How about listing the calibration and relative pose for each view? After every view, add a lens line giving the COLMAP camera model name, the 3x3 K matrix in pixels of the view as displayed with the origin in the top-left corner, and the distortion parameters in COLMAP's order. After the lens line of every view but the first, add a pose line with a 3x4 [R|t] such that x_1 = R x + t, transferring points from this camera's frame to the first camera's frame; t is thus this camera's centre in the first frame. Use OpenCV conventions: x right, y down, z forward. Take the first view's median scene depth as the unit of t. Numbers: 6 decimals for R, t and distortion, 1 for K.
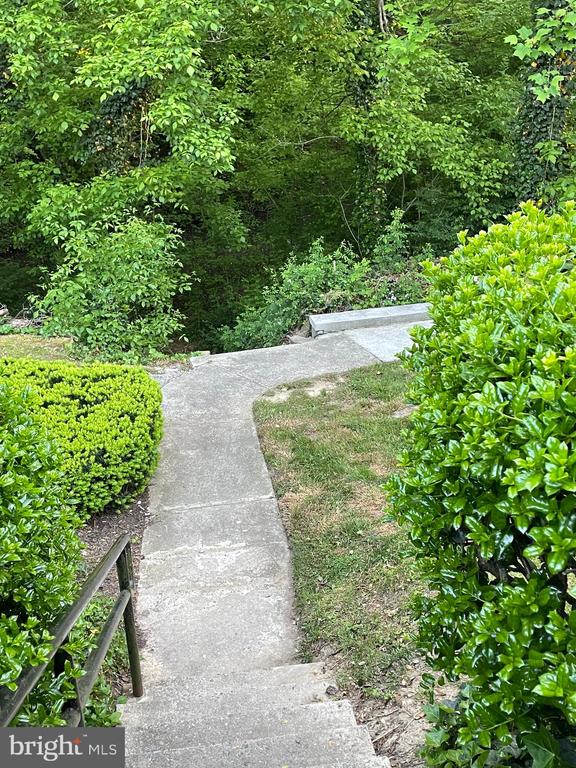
lens RADIAL K [[872.3, 0, 288.6], [0, 872.3, 384.4], [0, 0, 1]] dist [0.096472, 0.000000]
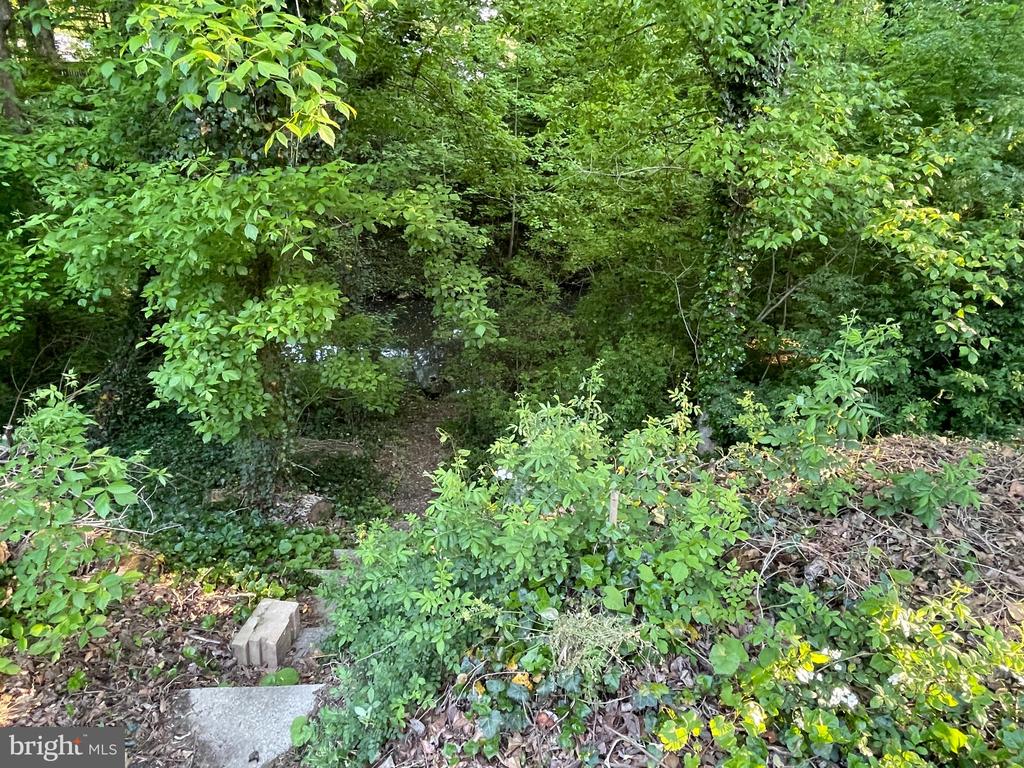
lens RADIAL K [[635.8, 0, 510.2], [0, 635.8, 382.9], [0, 0, 1]] dist [-0.003831, -0.002151]
pose [[0.974810, 0.129759, -0.181404, 0.039373], [-0.136491, 0.990324, -0.025077, -0.120531], [0.176395, 0.049205, 0.983089, 0.591272]]
